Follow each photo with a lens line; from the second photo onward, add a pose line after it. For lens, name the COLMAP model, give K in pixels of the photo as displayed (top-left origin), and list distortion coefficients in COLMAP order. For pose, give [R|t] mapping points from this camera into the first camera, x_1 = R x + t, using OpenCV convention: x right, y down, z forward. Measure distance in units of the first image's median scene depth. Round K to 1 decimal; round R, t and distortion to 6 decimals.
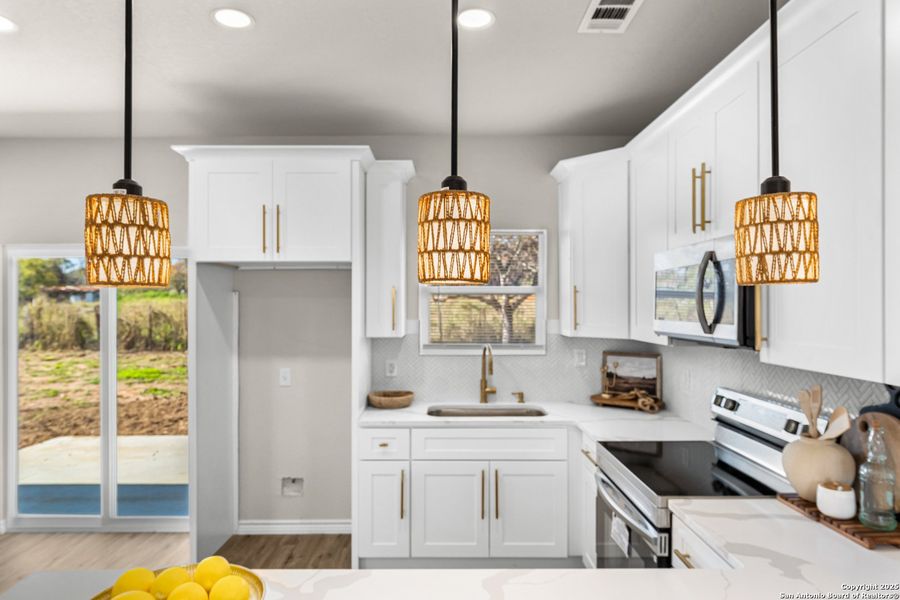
lens RADIAL K [[549.0, 0, 450.0], [0, 549.0, 300.0], [0, 0, 1]] dist [0.021015, 0.000484]
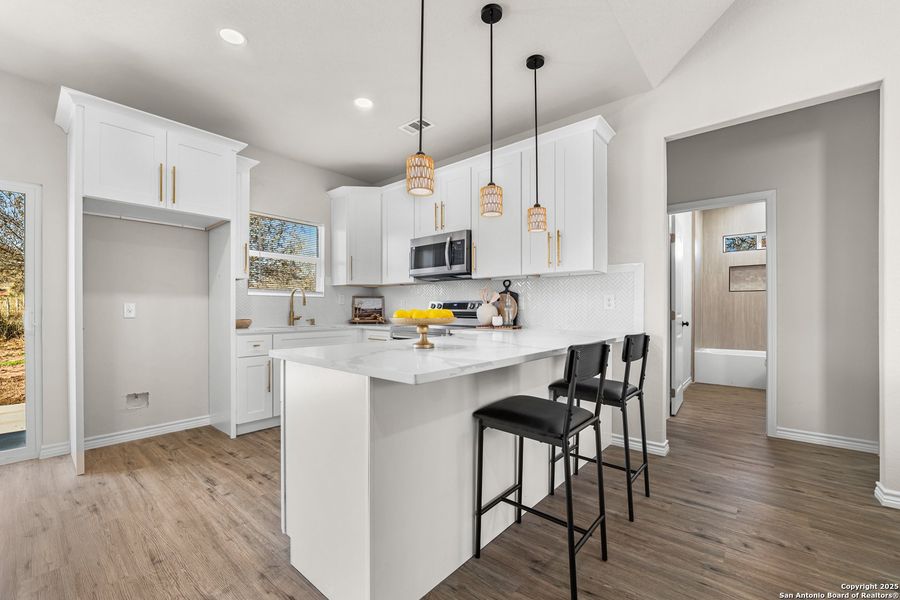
lens RADIAL K [[375.4, 0, 446.5], [0, 375.4, 311.7], [0, 0, 1]] dist [-0.002990, -0.000474]
pose [[0.656735, -0.003449, 0.754113, -0.506896], [-0.006104, 0.999932, 0.009889, 0.143128], [-0.754096, -0.011098, 0.656670, -0.066718]]
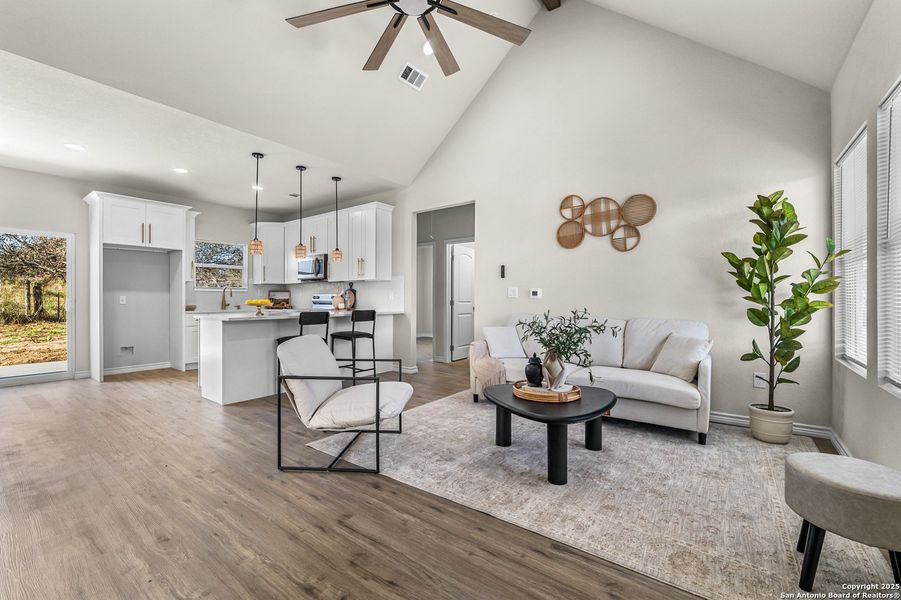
lens RADIAL K [[375.5, 0, 450.7], [0, 375.5, 303.5], [0, 0, 1]] dist [-0.001240, -0.000206]
pose [[0.600387, -0.006132, 0.799686, -0.769243], [-0.006821, 0.999895, 0.012788, 0.138958], [-0.799681, -0.013132, 0.600282, -0.988060]]
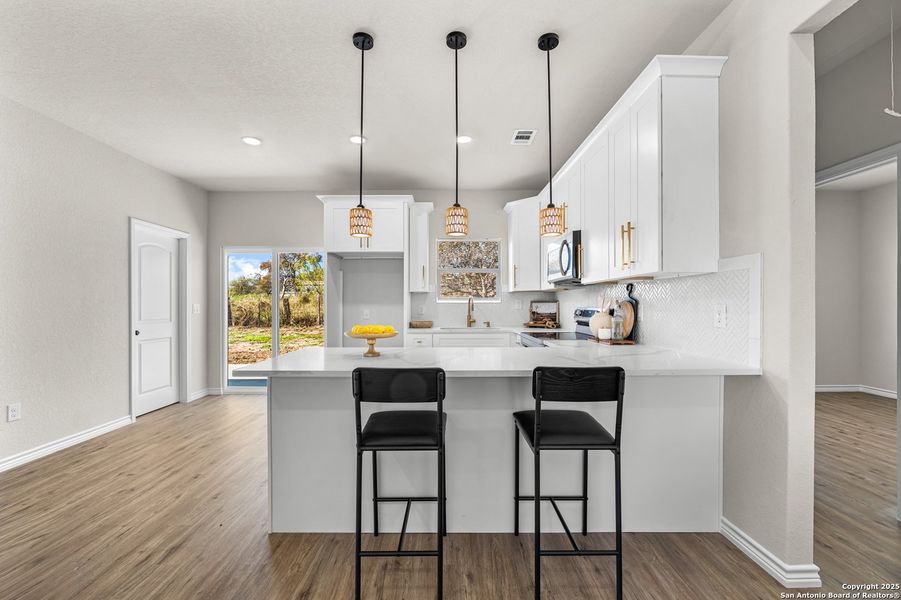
lens RADIAL K [[375.5, 0, 450.7], [0, 375.5, 303.5], [0, 0, 1]] dist [-0.001240, -0.000206]
pose [[0.999988, -0.001289, 0.004807, -0.011496], [0.001264, 0.999986, 0.005100, 0.103616], [-0.004813, -0.005094, 0.999975, -0.356472]]
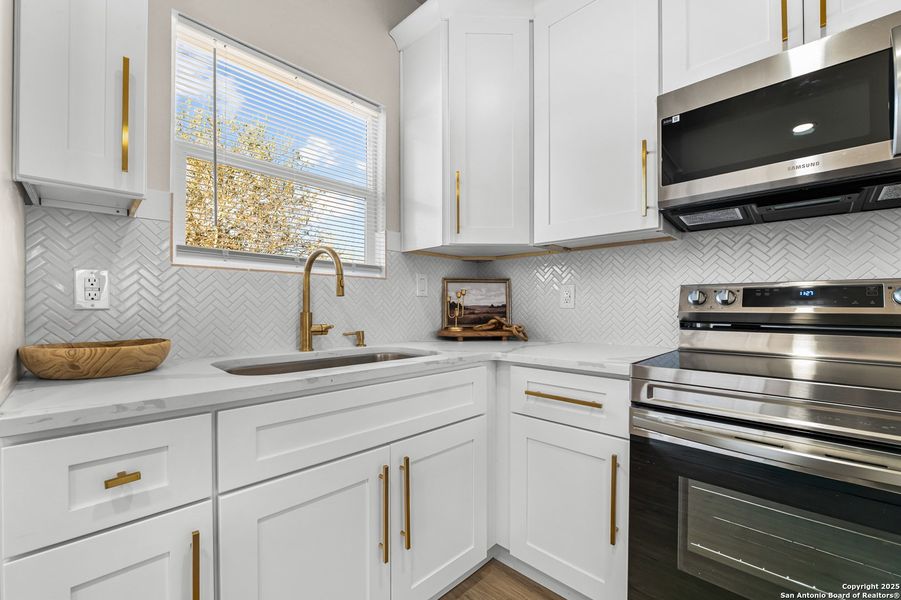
lens RADIAL K [[375.5, 0, 450.7], [0, 375.5, 303.5], [0, 0, 1]] dist [-0.001240, -0.000206]
pose [[0.704288, 0.008948, 0.709858, -0.128787], [-0.006635, 0.999960, -0.006022, 0.147954], [-0.709884, -0.000468, 0.704319, 0.648769]]
